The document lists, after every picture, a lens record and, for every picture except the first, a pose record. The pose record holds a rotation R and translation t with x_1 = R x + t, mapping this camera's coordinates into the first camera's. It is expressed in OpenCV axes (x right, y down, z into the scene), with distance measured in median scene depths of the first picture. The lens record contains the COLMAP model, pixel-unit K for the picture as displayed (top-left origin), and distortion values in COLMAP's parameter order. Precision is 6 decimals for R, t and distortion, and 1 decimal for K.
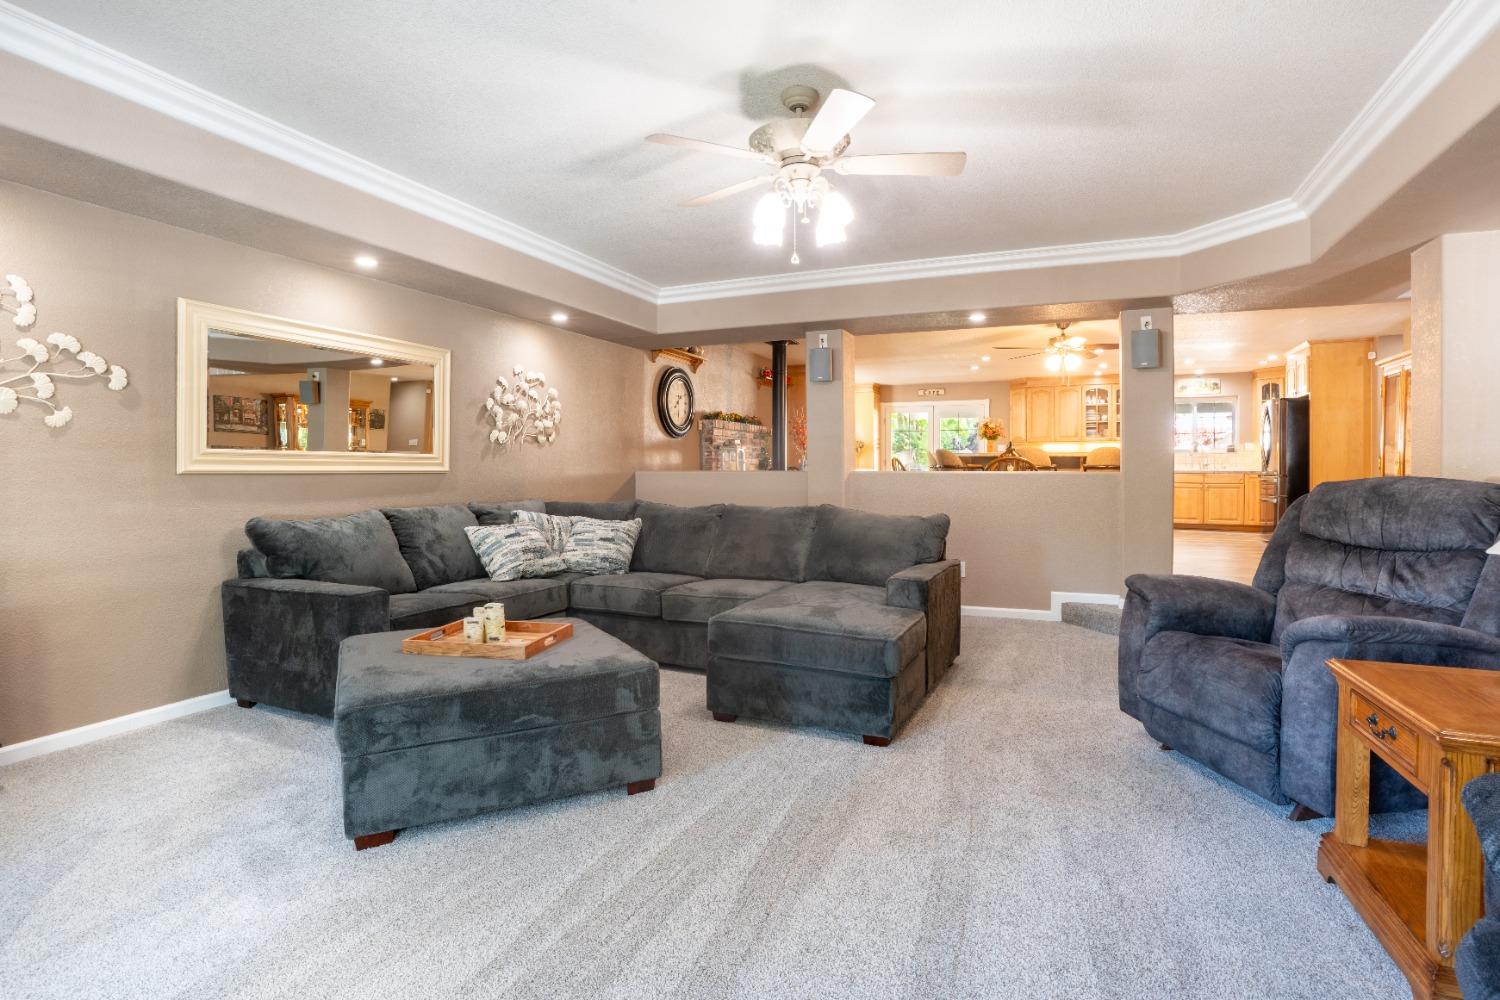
lens RADIAL K [[747.0, 0, 743.8], [0, 747.0, 483.5], [0, 0, 1]] dist [-0.069488, 0.020398]
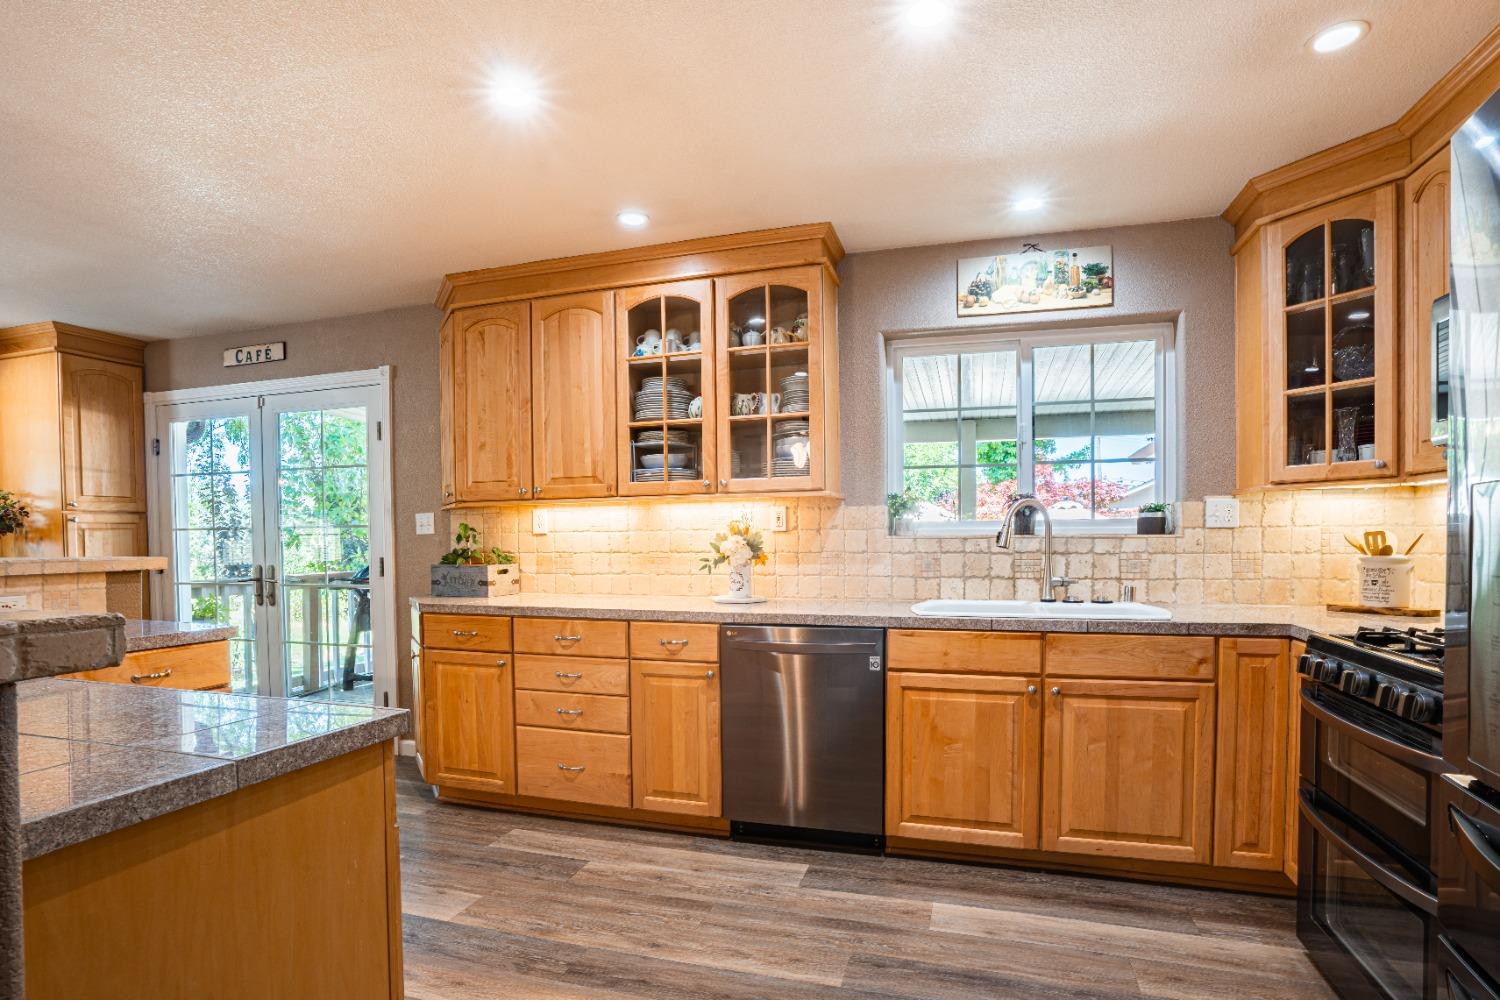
lens RADIAL K [[772.8, 0, 743.9], [0, 772.8, 556.9], [0, 0, 1]] dist [-0.044814, 0.000910]
pose [[0.993143, -0.014144, 0.116050, 0.498777], [0.013527, 0.999890, 0.006098, -0.038717], [-0.116123, -0.004486, 0.993225, 0.754350]]
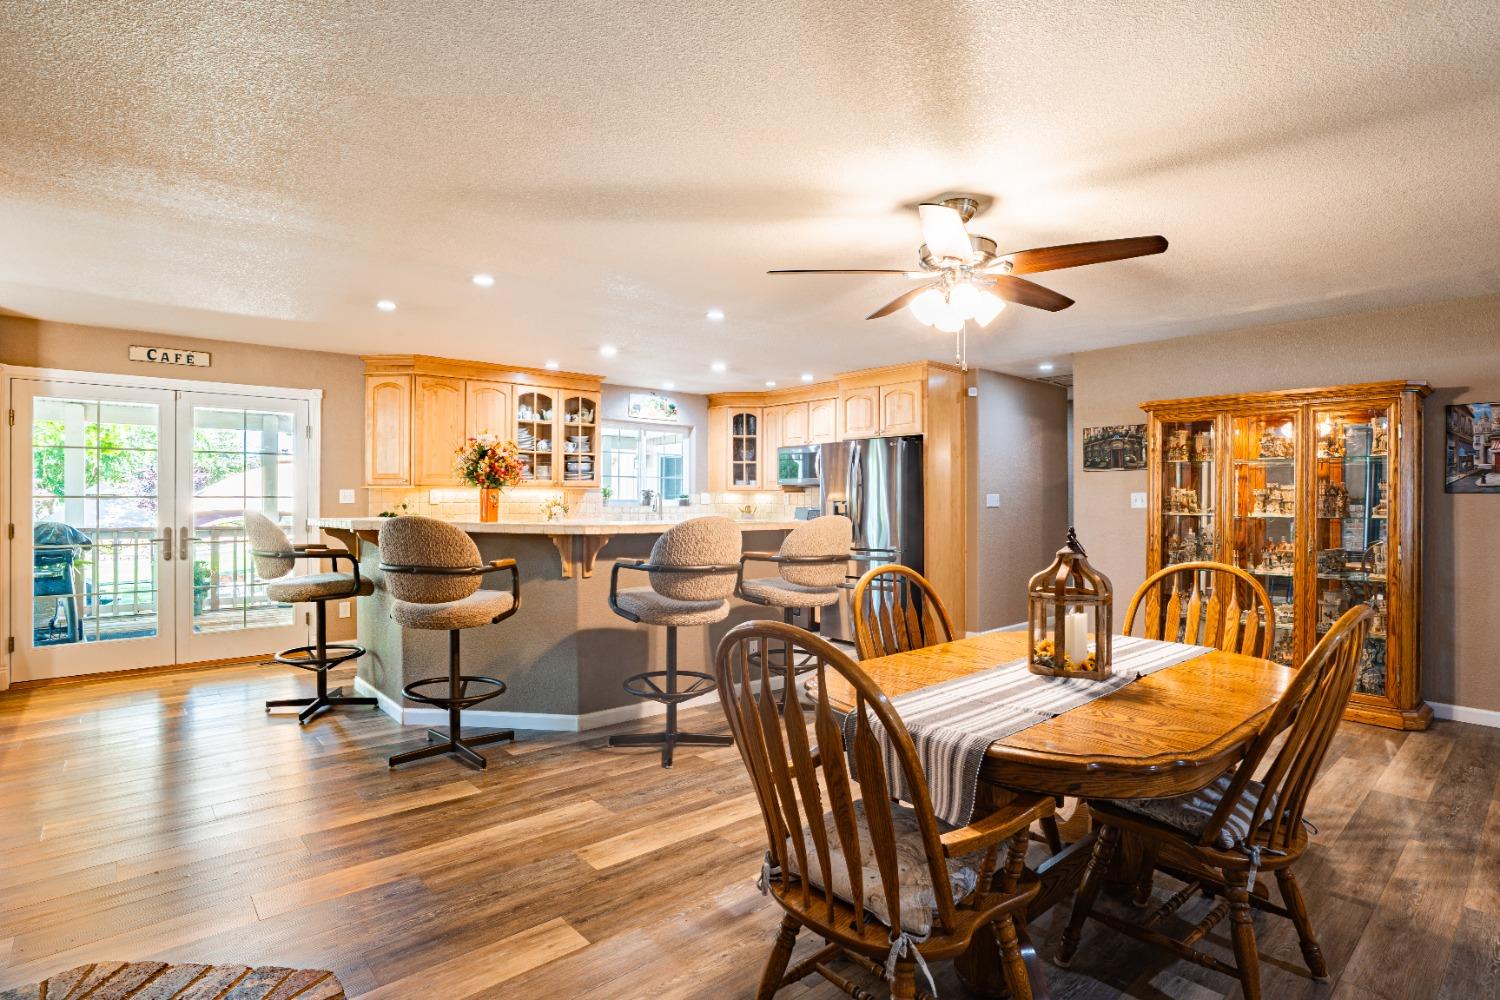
lens RADIAL K [[747.0, 0, 743.8], [0, 747.0, 483.5], [0, 0, 1]] dist [-0.069488, 0.020398]
pose [[0.423320, 0.018698, 0.905787, 0.036362], [0.017206, 0.999441, -0.028672, -0.043257], [-0.905817, 0.027723, 0.422761, 0.647780]]
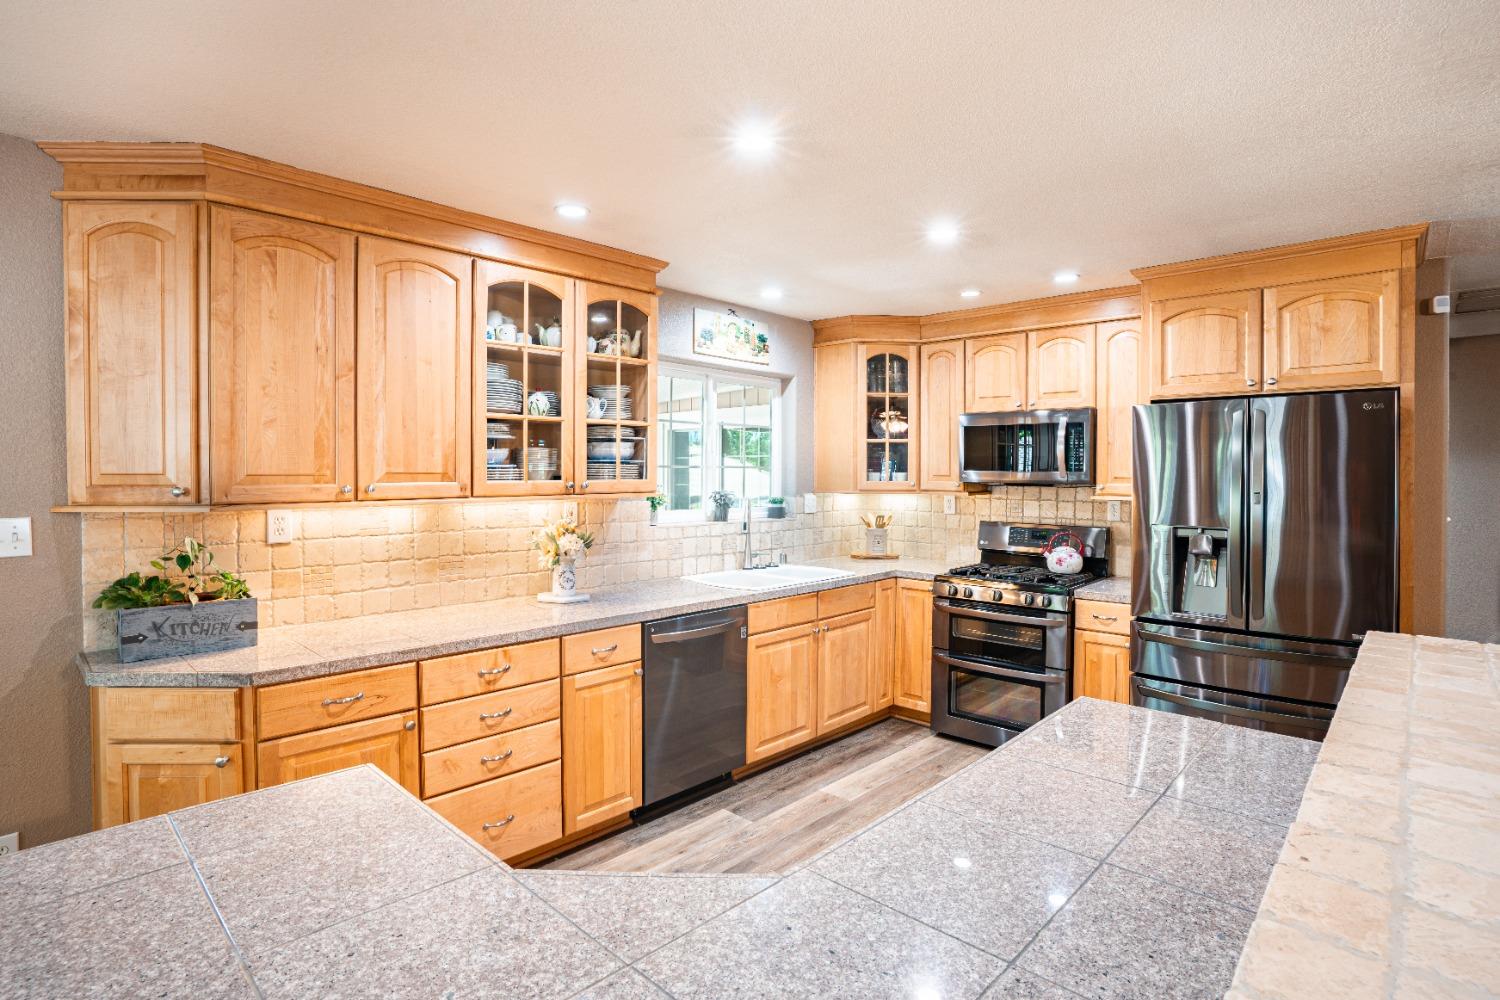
lens RADIAL K [[747.0, 0, 743.8], [0, 747.0, 483.5], [0, 0, 1]] dist [-0.069488, 0.020398]
pose [[0.343924, -0.013956, 0.938894, 0.284481], [0.017361, 0.999813, 0.008502, -0.066079], [-0.938837, 0.013376, 0.344102, 0.887857]]
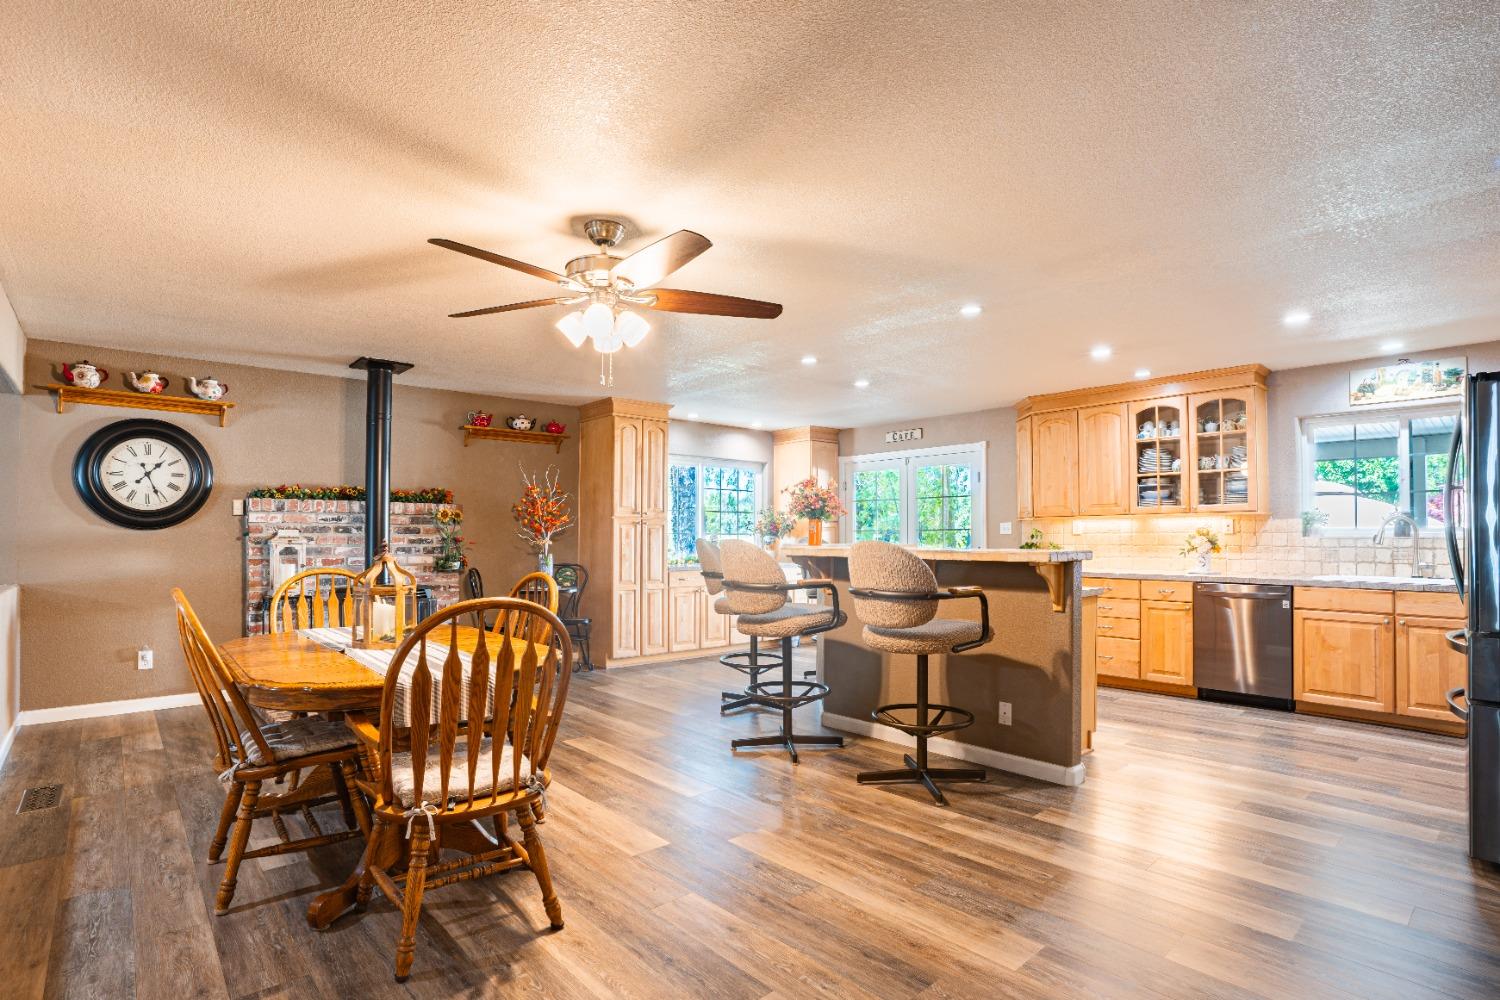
lens RADIAL K [[747.5, 0, 772.8], [0, 747.5, 525.5], [0, 0, 1]] dist [-0.083464, 0.044559]
pose [[0.921172, -0.009198, -0.389048, 0.454807], [-0.004685, 0.999386, -0.034720, -0.033696], [0.389128, 0.033806, 0.920563, 0.476403]]
